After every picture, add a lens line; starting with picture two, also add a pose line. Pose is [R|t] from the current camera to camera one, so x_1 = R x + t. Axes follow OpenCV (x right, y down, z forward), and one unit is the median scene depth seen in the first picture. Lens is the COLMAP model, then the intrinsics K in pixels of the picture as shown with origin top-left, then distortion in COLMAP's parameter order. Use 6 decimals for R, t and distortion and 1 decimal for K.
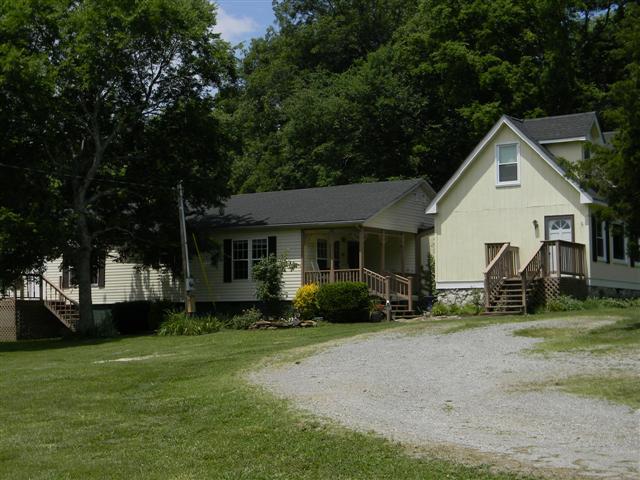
lens RADIAL K [[864.7, 0, 319.5], [0, 864.7, 240.1], [0, 0, 1]] dist [-0.022975, 0.000000]
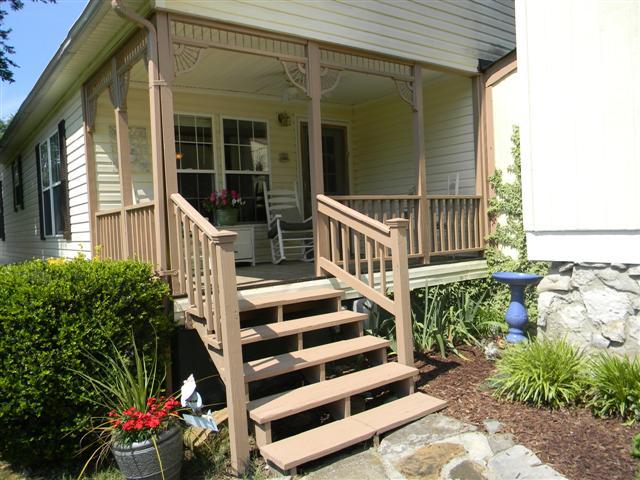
lens RADIAL K [[507.5, 0, 320.9], [0, 507.5, 239.8], [0, 0, 1]] dist [-0.005439, -0.011486]
pose [[0.944804, -0.033420, -0.325927, 0.130681], [0.071635, 0.991786, 0.105963, 0.033497], [0.319708, -0.123462, 0.939438, 0.882726]]
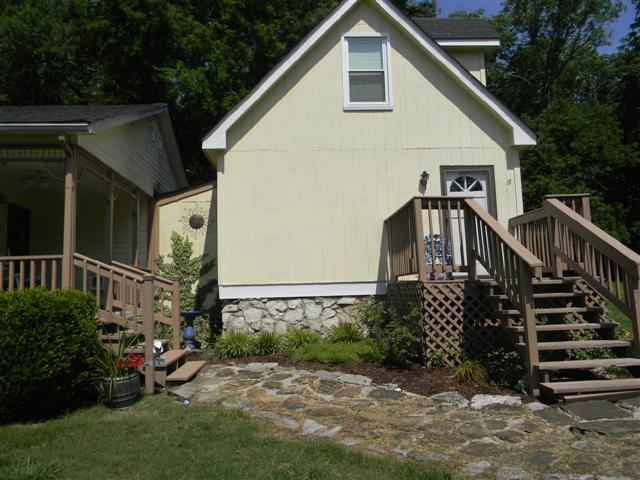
lens RADIAL K [[507.5, 0, 320.3], [0, 507.5, 241.1], [0, 0, 1]] dist [-0.005439, -0.011486]
pose [[0.782859, 0.040652, 0.620870, -0.004333], [-0.021136, 0.999025, -0.038761, 0.033939], [-0.621840, 0.017222, 0.782955, 0.754604]]
